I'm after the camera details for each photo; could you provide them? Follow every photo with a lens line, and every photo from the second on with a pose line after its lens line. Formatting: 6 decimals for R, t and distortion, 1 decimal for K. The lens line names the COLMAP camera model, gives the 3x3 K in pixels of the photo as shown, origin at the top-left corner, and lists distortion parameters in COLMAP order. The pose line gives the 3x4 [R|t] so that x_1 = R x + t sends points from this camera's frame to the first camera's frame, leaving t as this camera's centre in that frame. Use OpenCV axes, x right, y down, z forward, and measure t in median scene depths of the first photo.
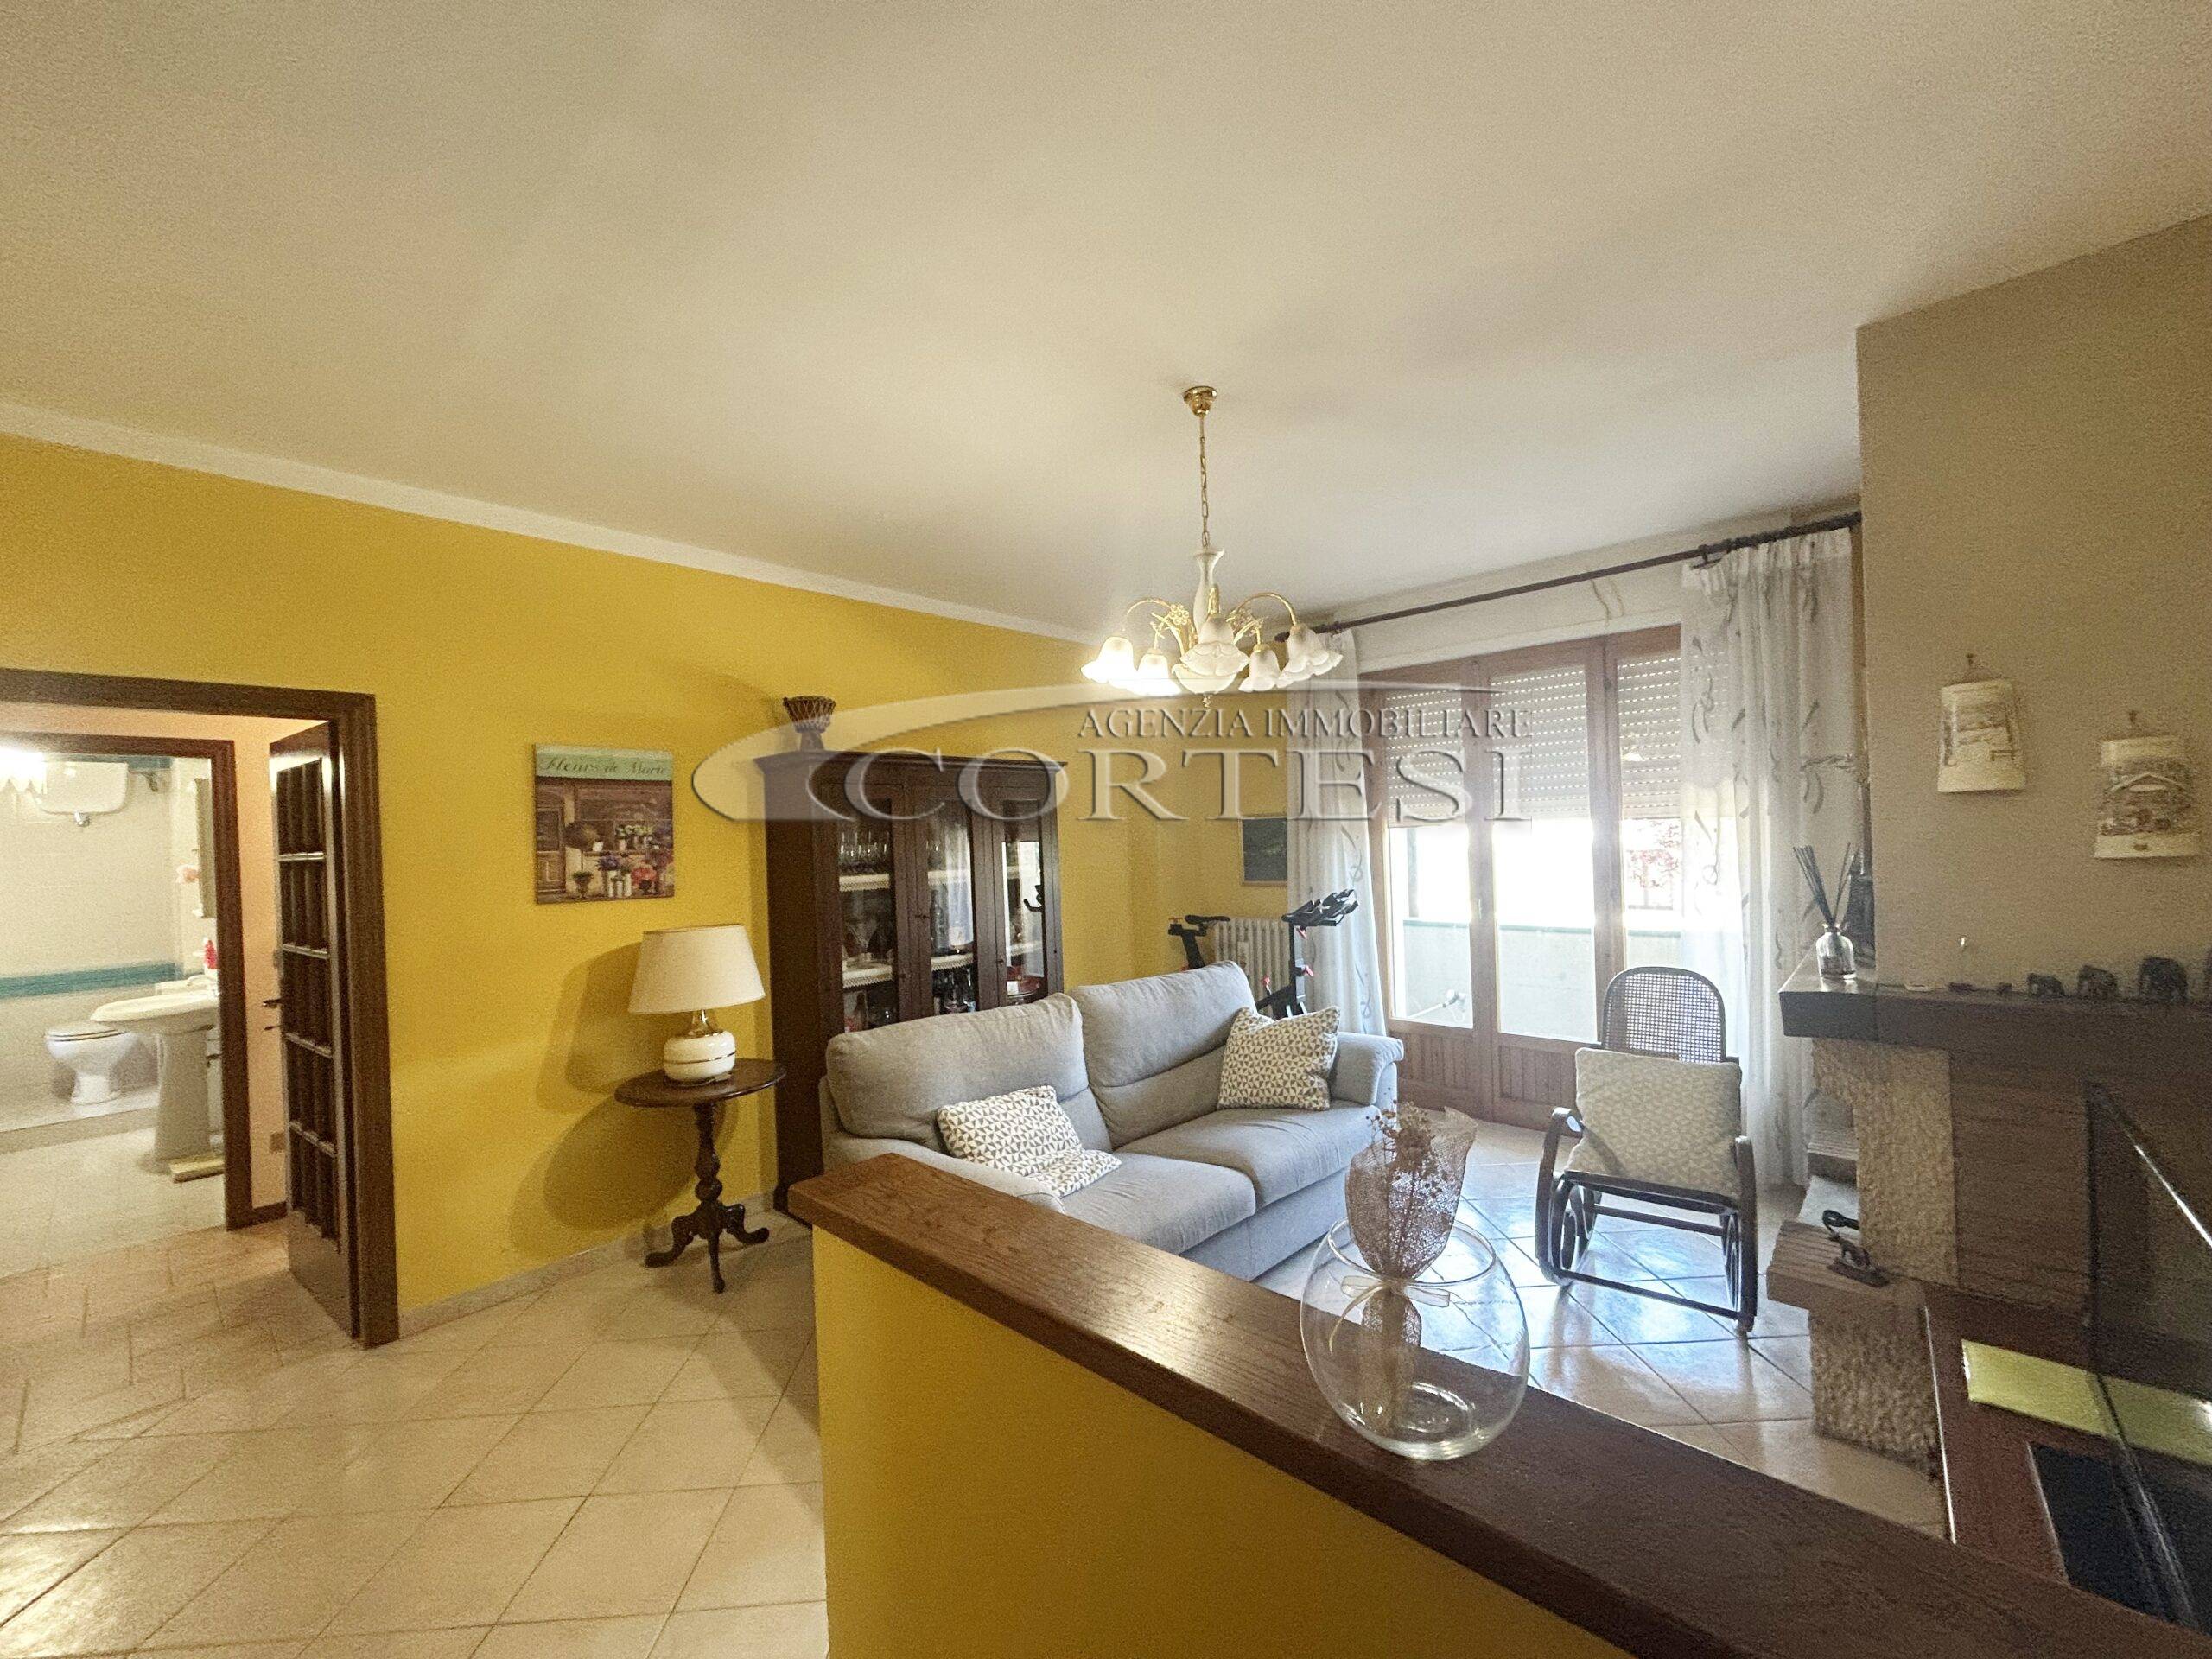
lens RADIAL K [[892.2, 0, 1109.4], [0, 892.2, 835.7], [0, 0, 1]] dist [-0.002146, 0.000449]
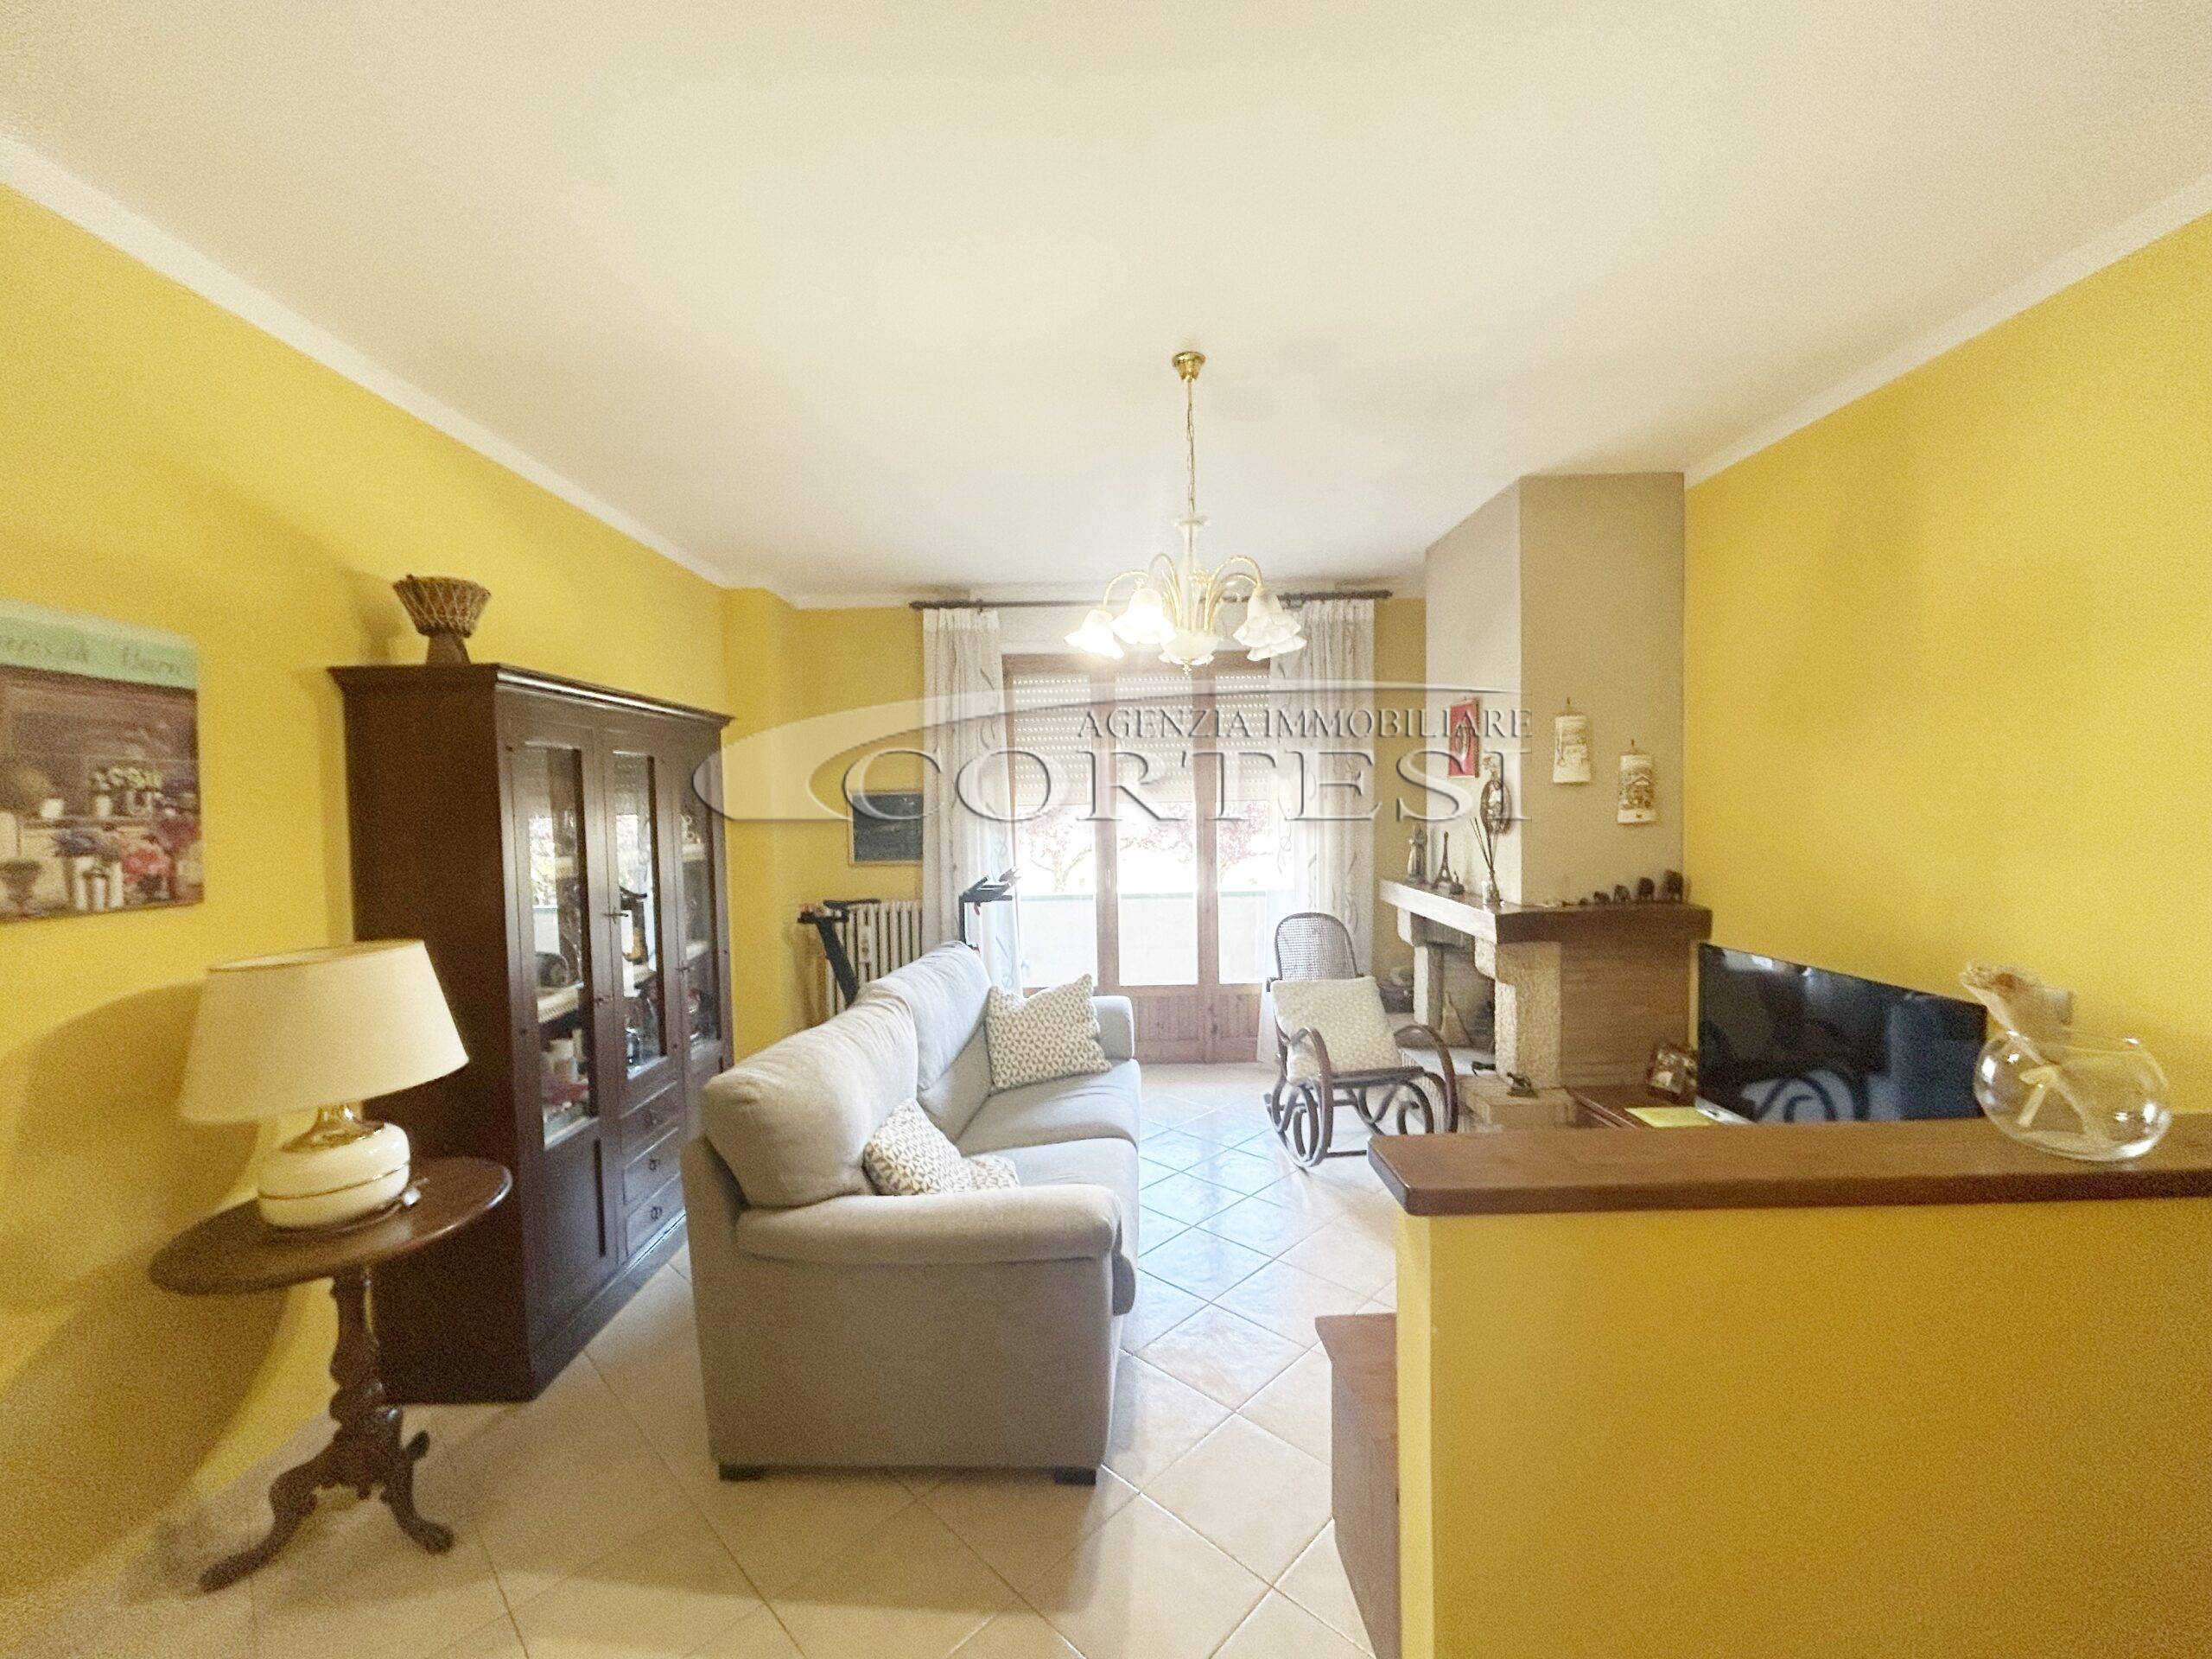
lens RADIAL K [[892.2, 0, 1109.4], [0, 892.2, 835.7], [0, 0, 1]] dist [-0.002146, 0.000449]
pose [[0.731501, -0.006116, 0.681813, -0.472889], [-0.003439, 0.999914, 0.012659, 0.018625], [-0.681831, -0.011605, 0.731417, 0.236204]]
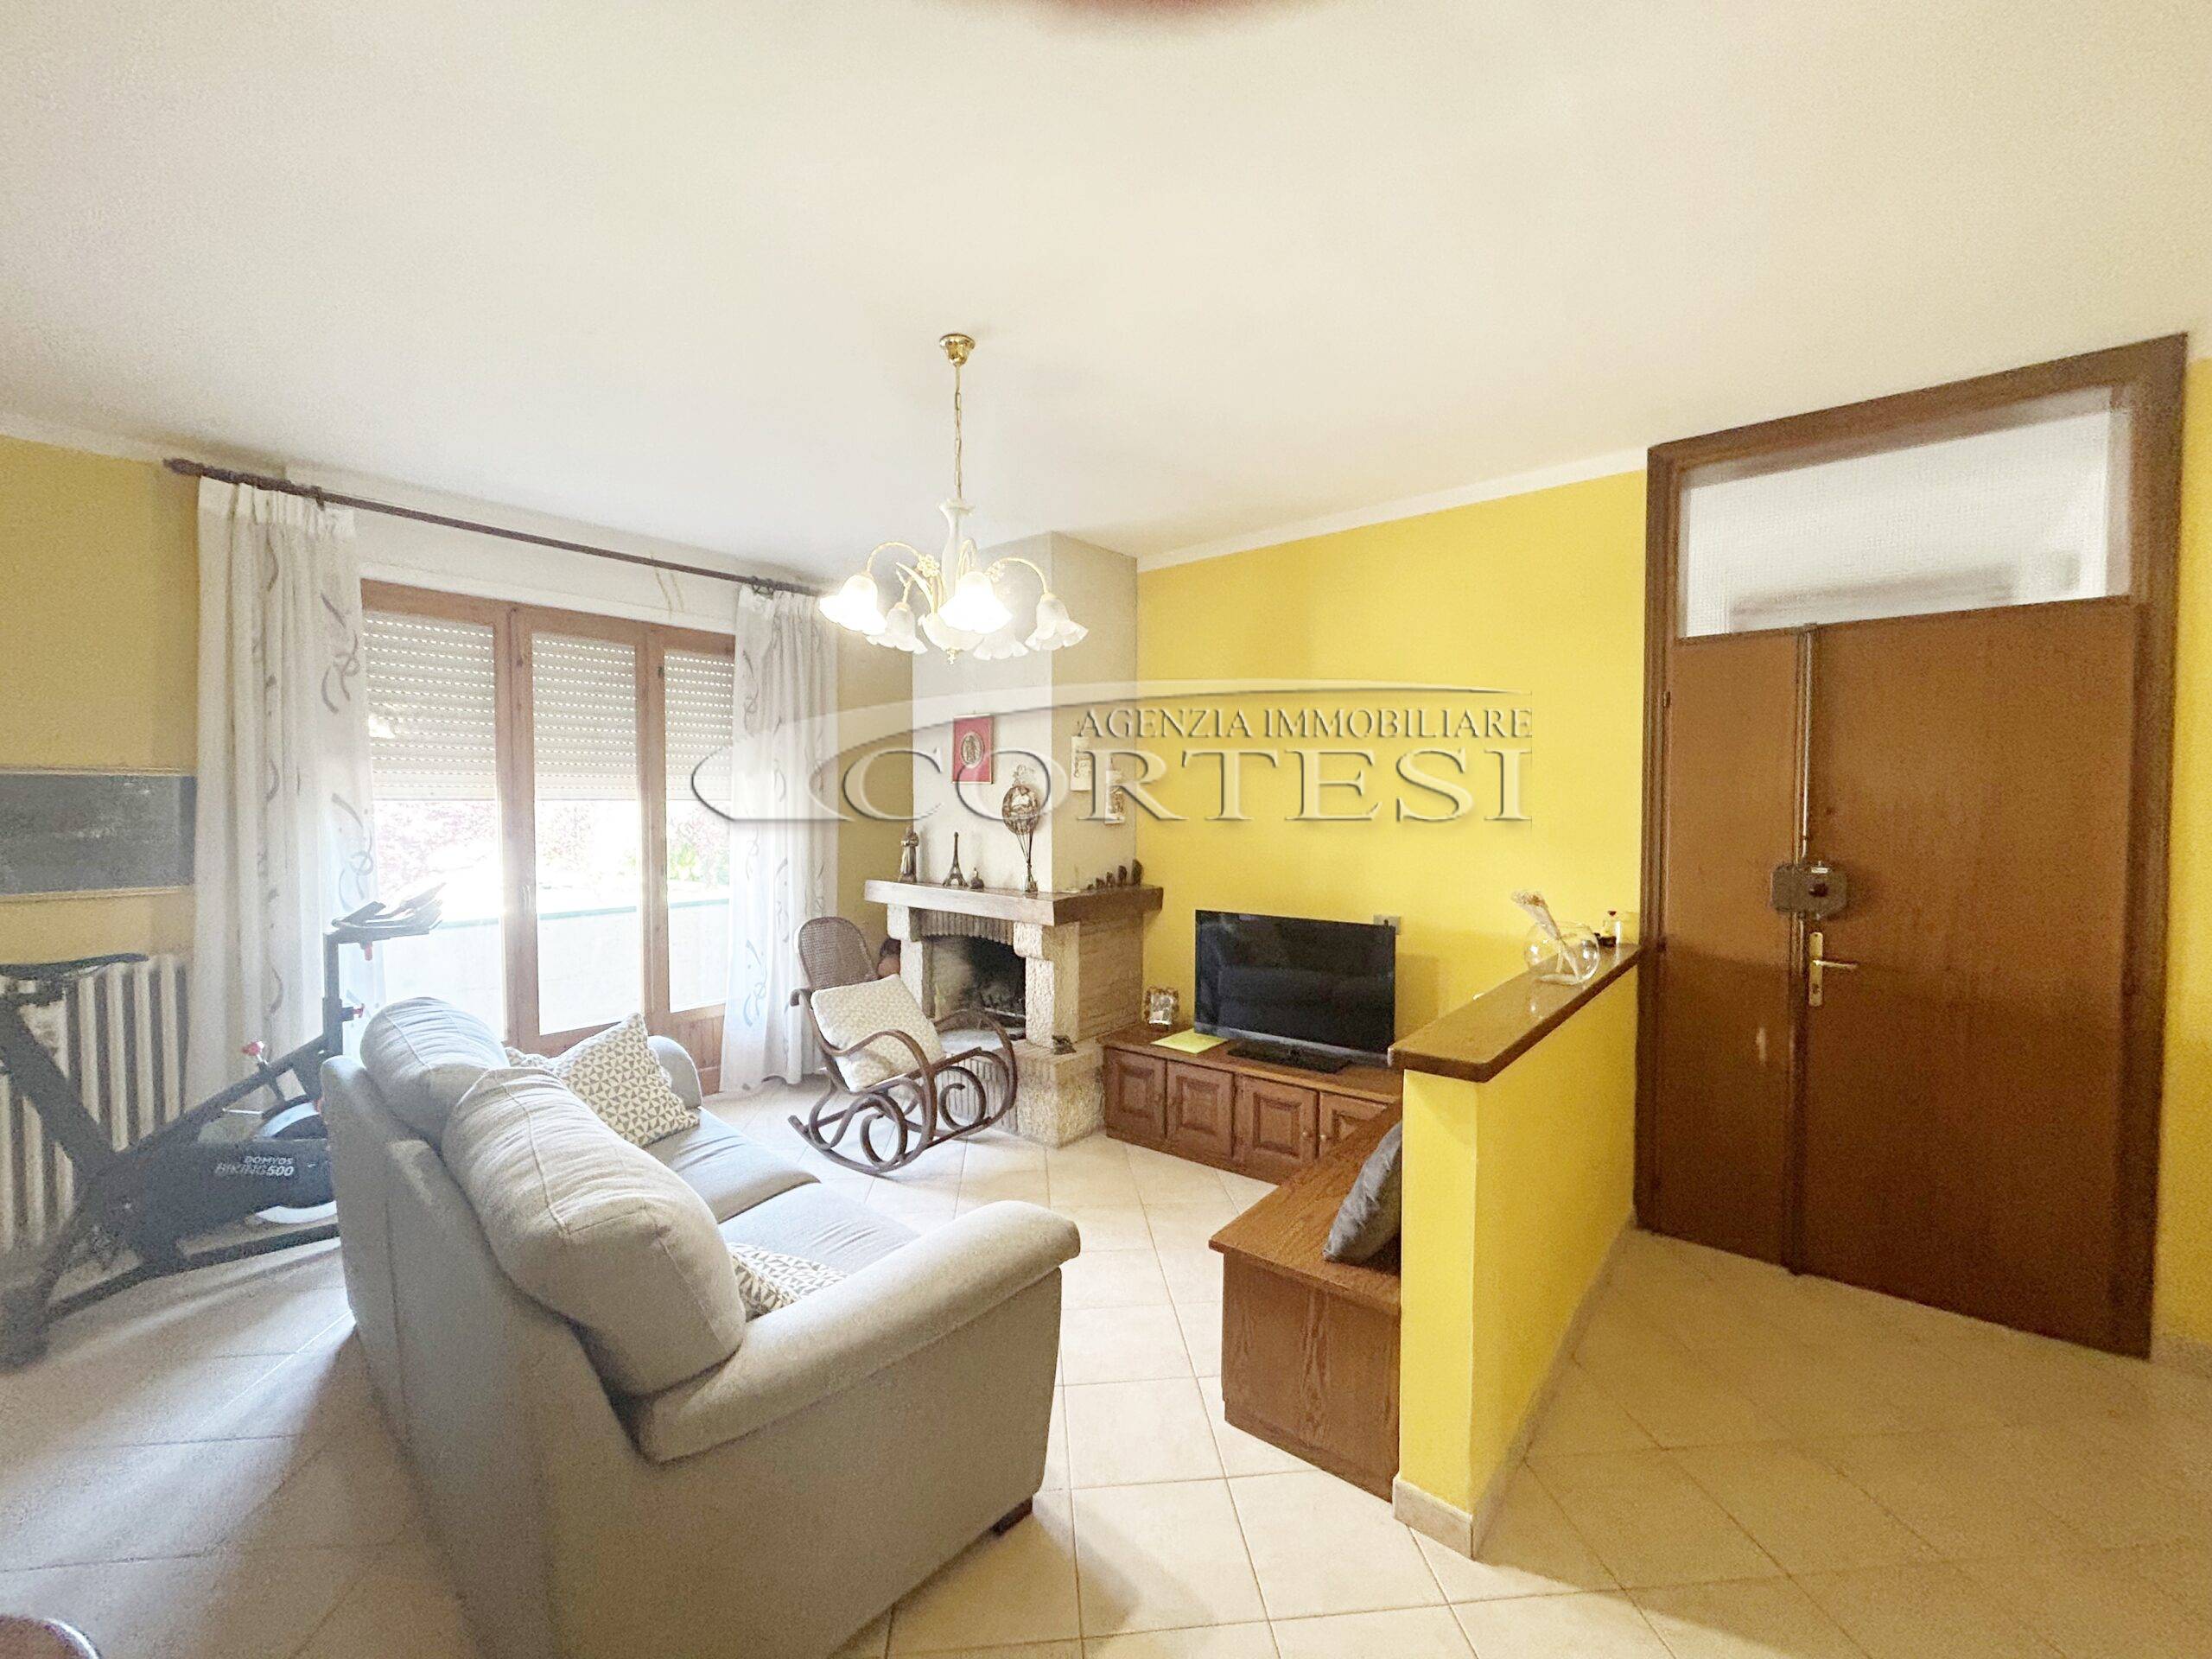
lens RADIAL K [[892.2, 0, 1109.4], [0, 892.2, 835.7], [0, 0, 1]] dist [-0.002146, 0.000449]
pose [[-0.053877, -0.002282, 0.998545, -0.642006], [0.003582, 0.999991, 0.002478, 0.029755], [-0.998541, 0.003711, -0.053868, 0.649750]]
